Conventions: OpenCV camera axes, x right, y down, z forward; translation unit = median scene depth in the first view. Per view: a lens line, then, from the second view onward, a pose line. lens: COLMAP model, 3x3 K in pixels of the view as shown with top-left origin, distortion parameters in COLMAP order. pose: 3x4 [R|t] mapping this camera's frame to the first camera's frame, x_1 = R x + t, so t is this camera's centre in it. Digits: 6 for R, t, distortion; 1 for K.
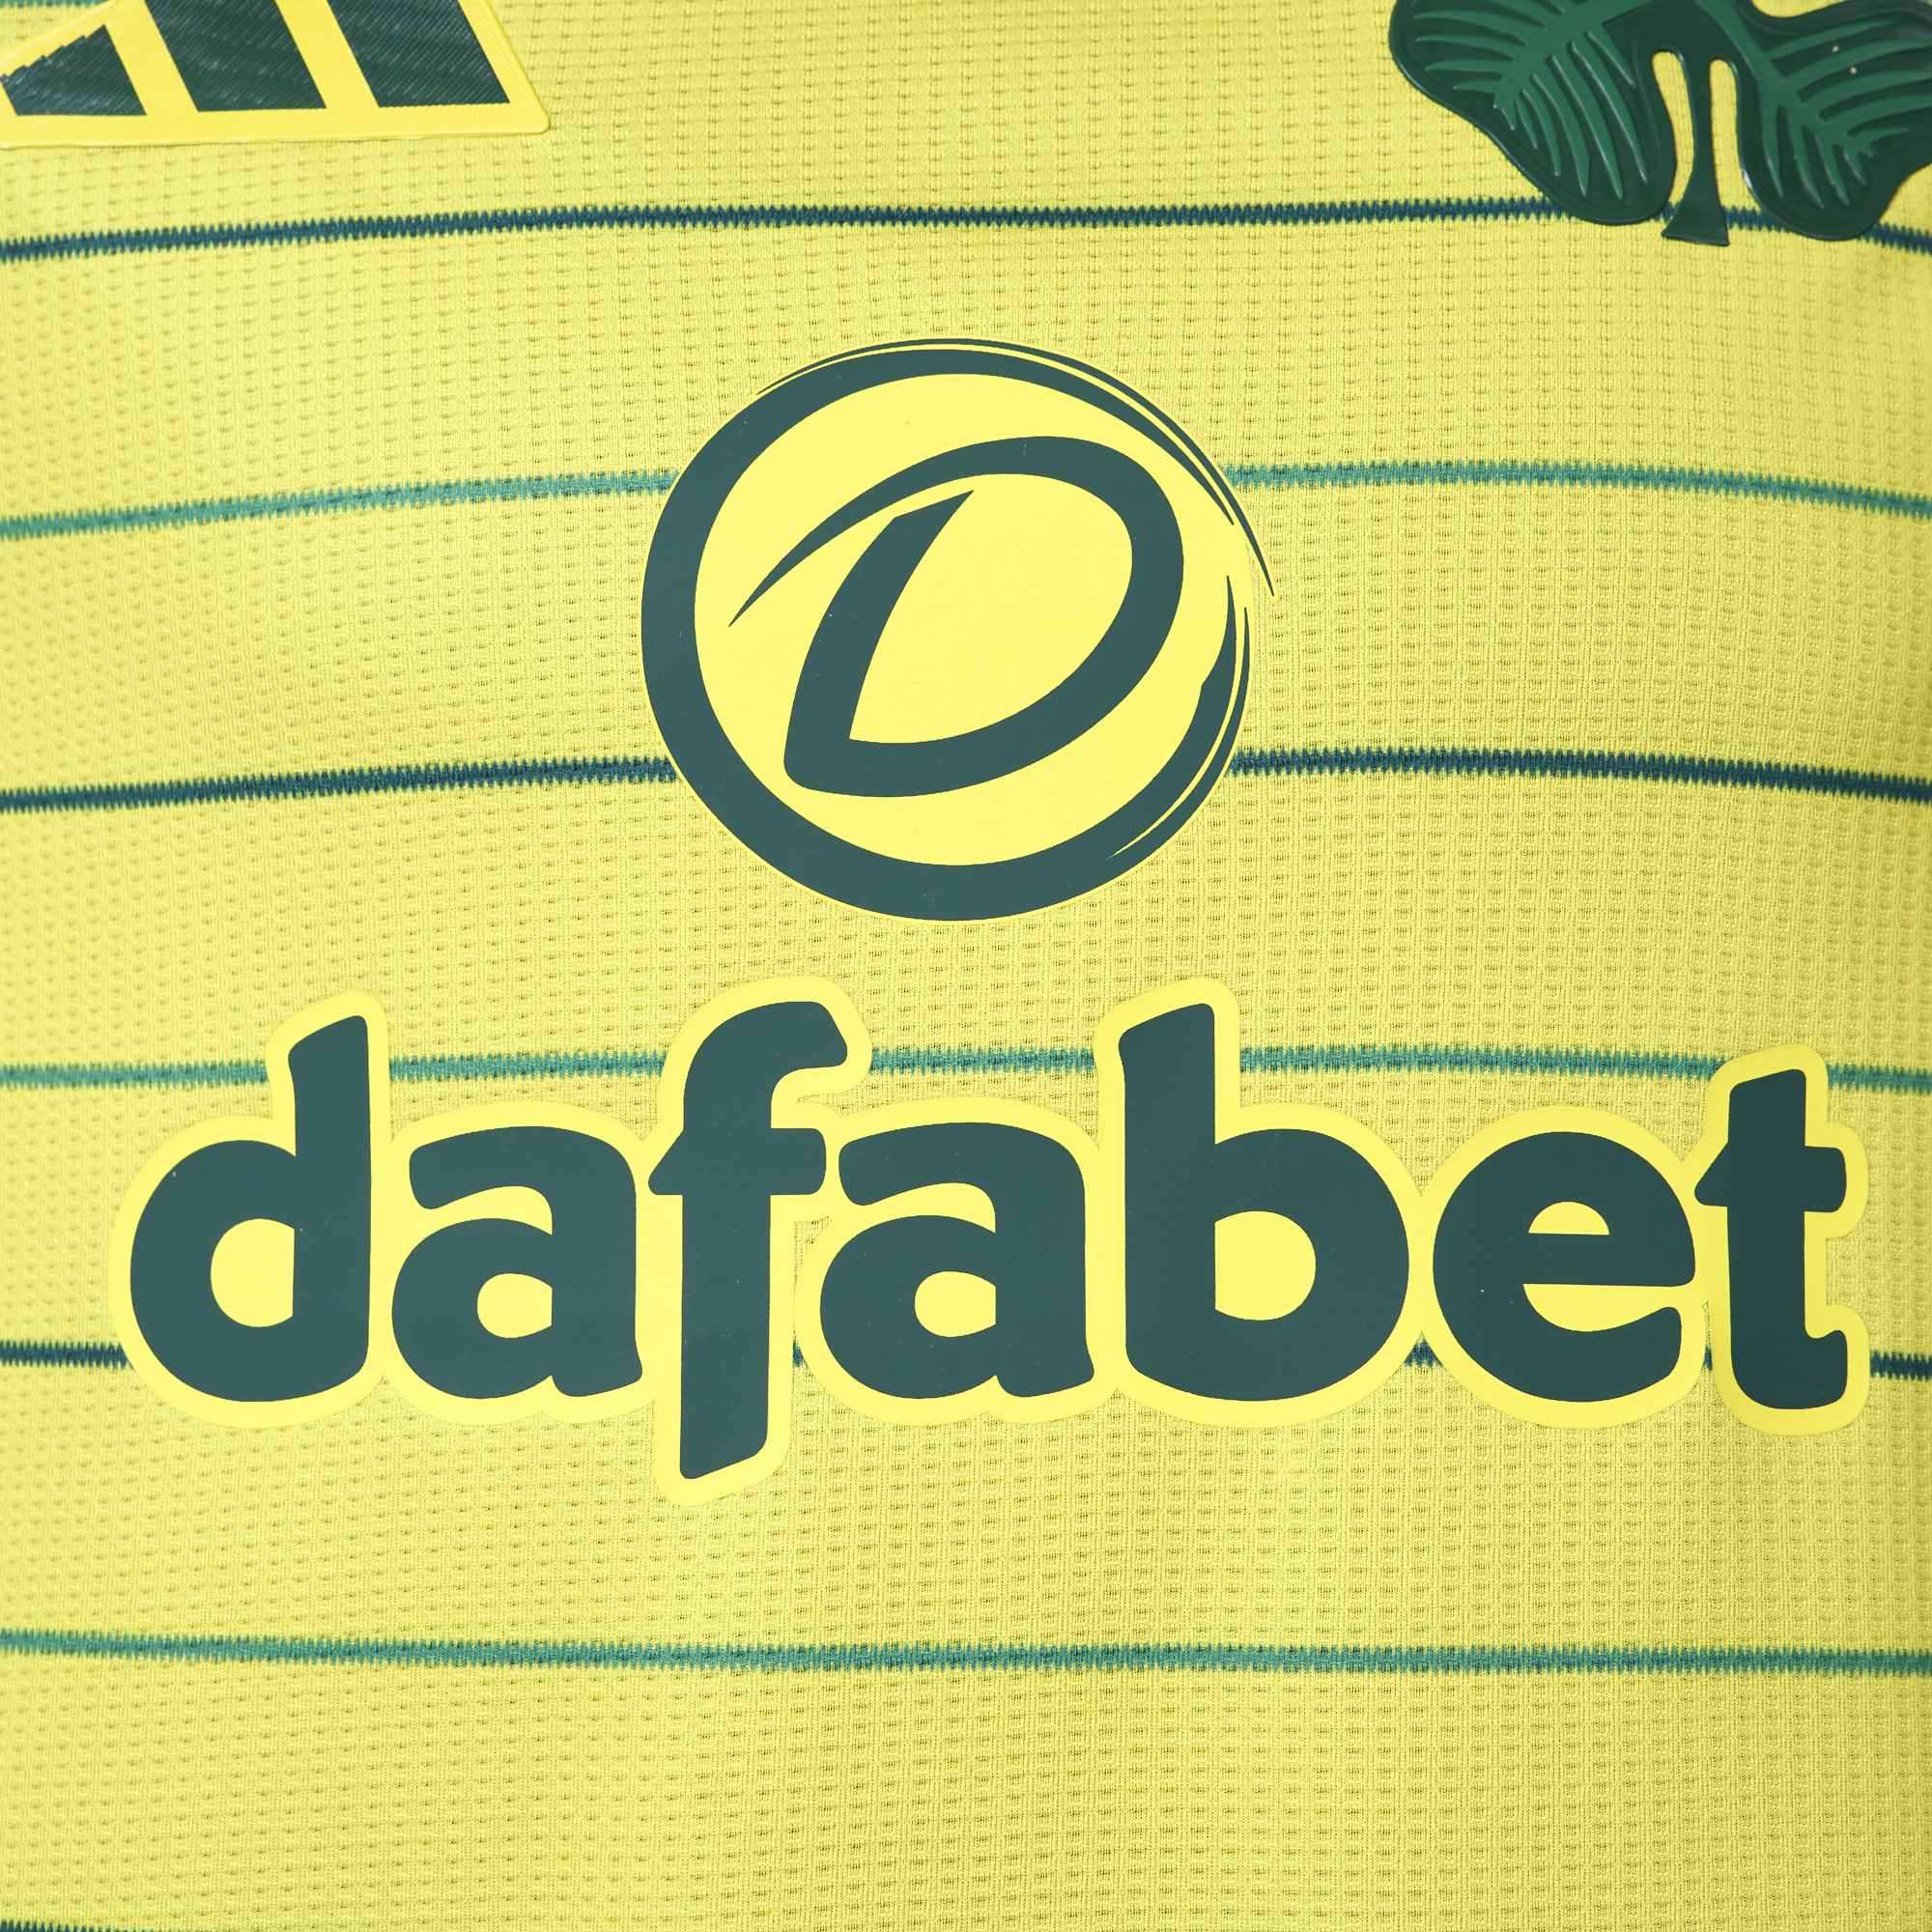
lens RADIAL K [[3495.6, 0, 981.2], [0, 3495.6, 705.7], [0, 0, 1]] dist [0.149126, 0.000000]
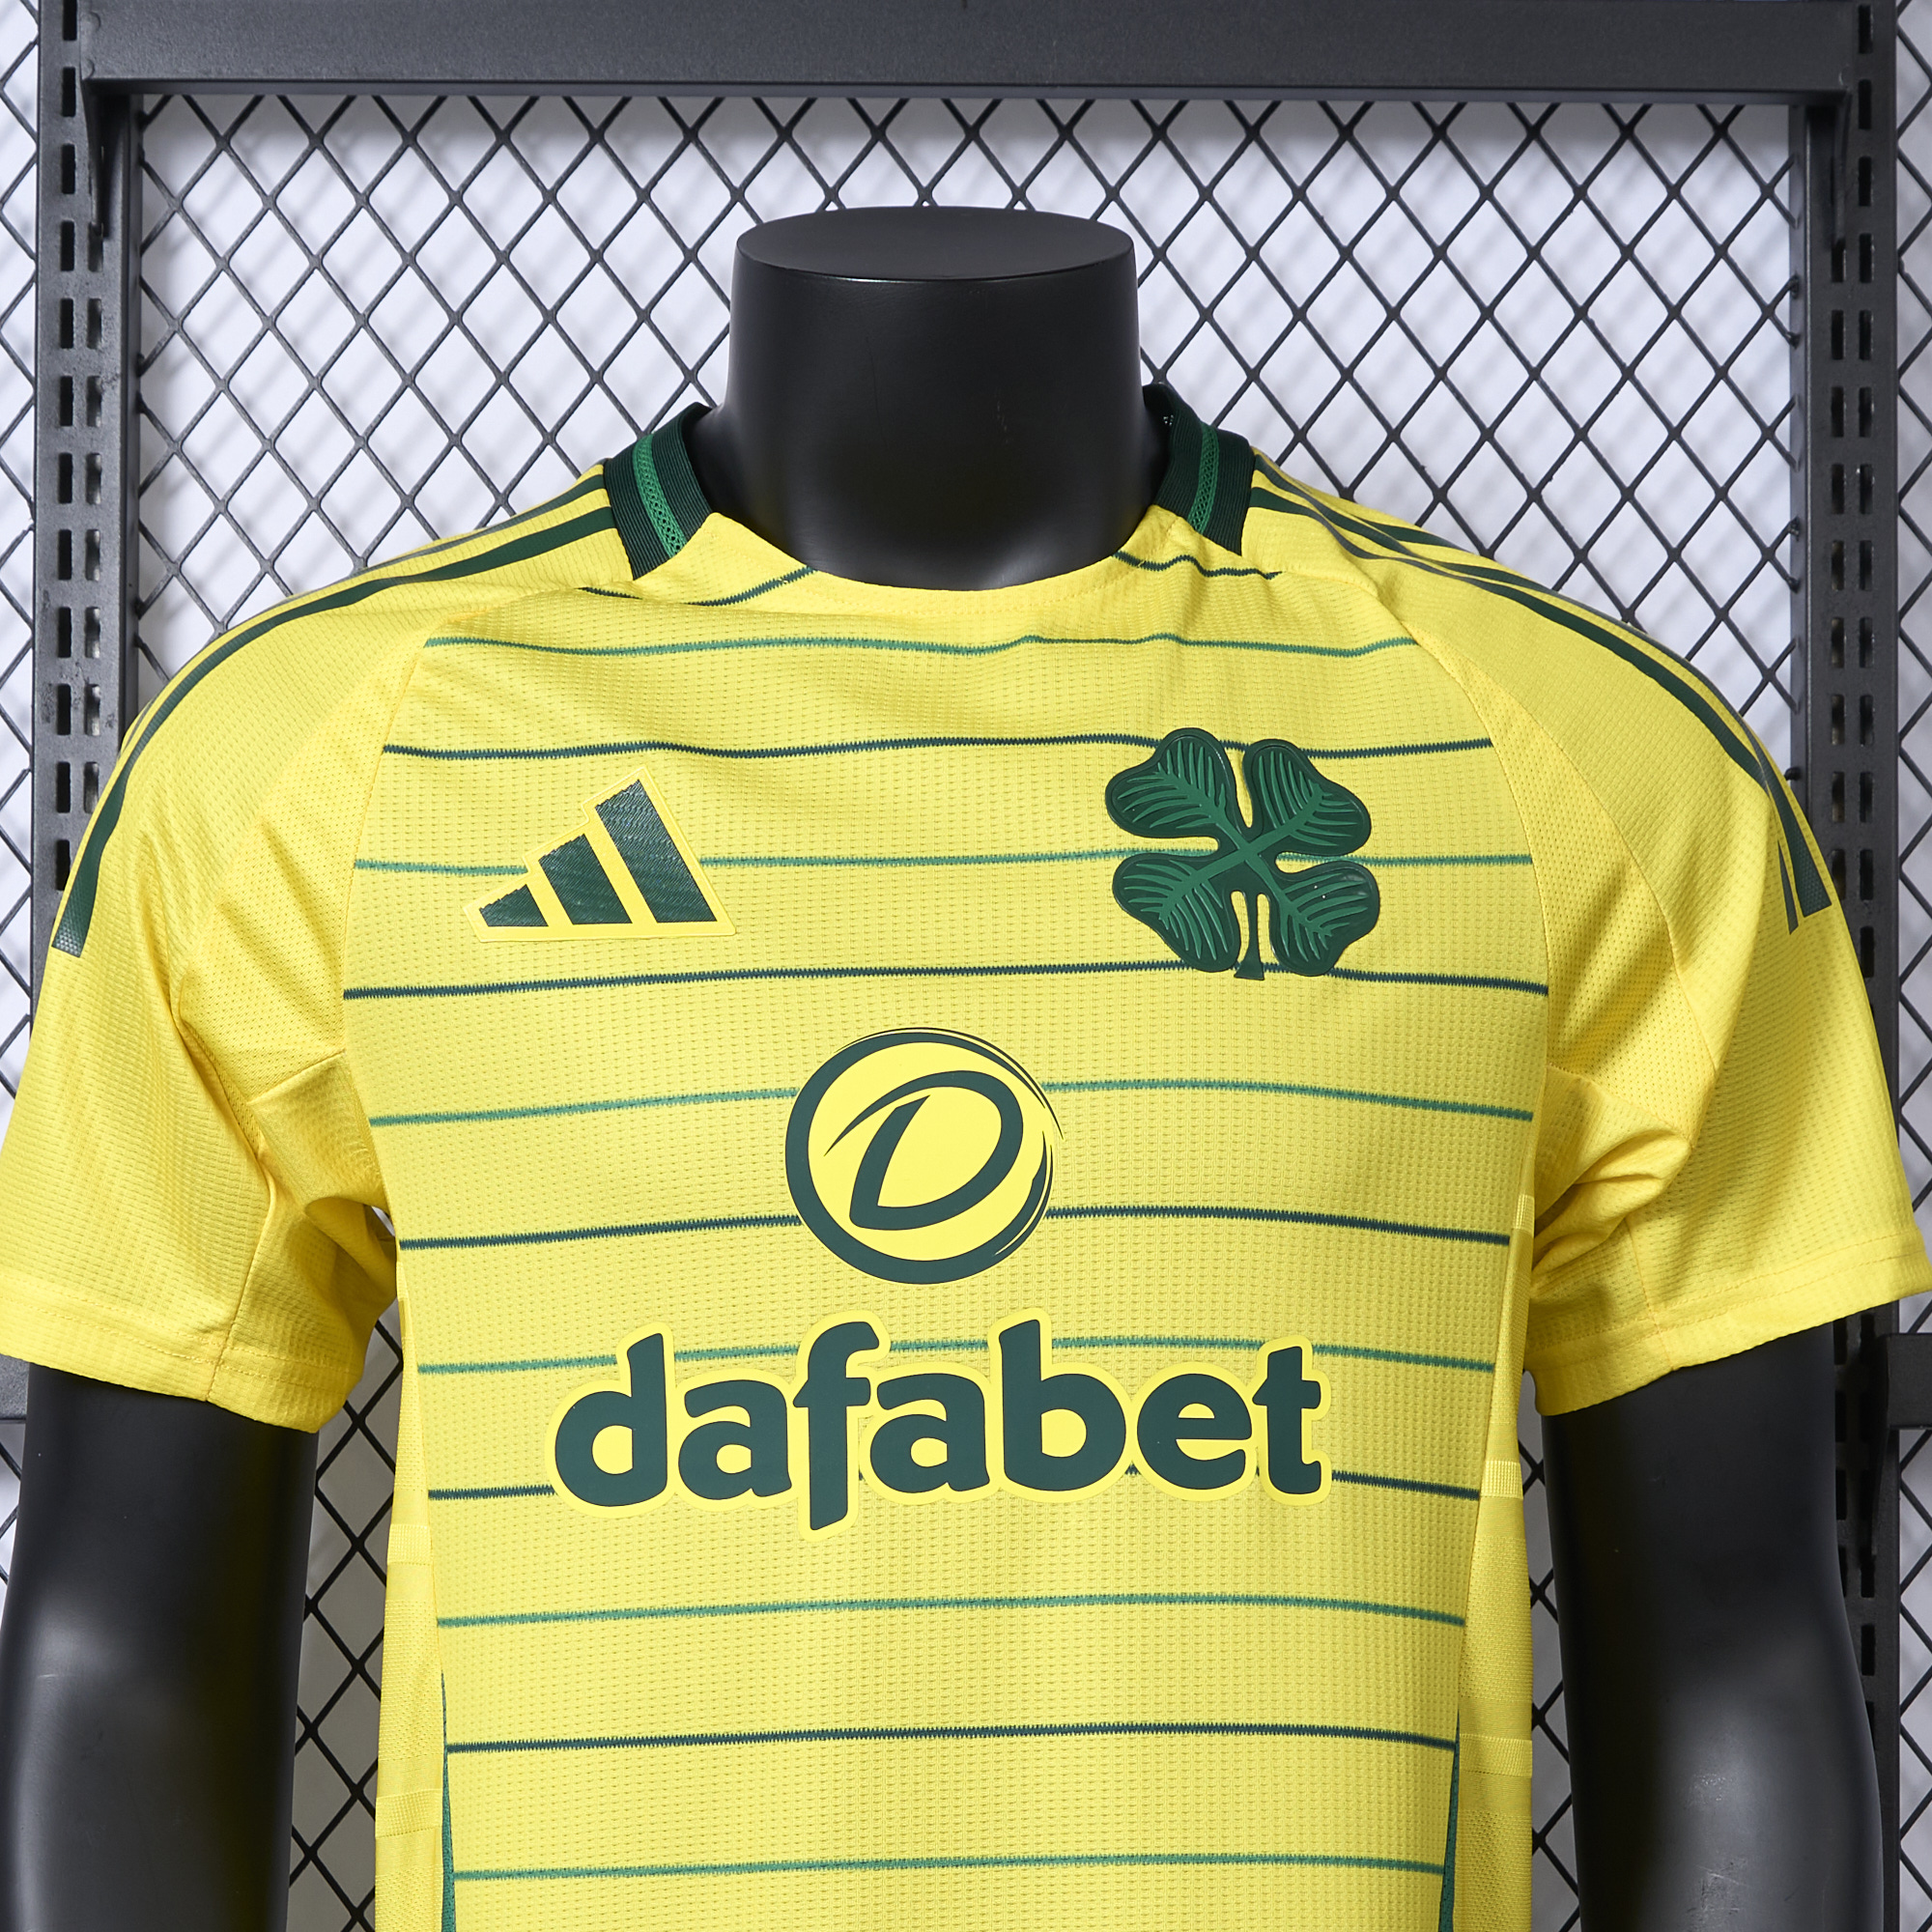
lens RADIAL K [[3734.6, 0, 897.6], [0, 3734.6, 1005.6], [0, 0, 1]] dist [0.237090, 0.000000]
pose [[0.999840, -0.014569, 0.010335, -0.047798], [0.015066, 0.998645, -0.049804, 0.000981], [-0.009595, 0.049952, 0.998706, -1.422199]]
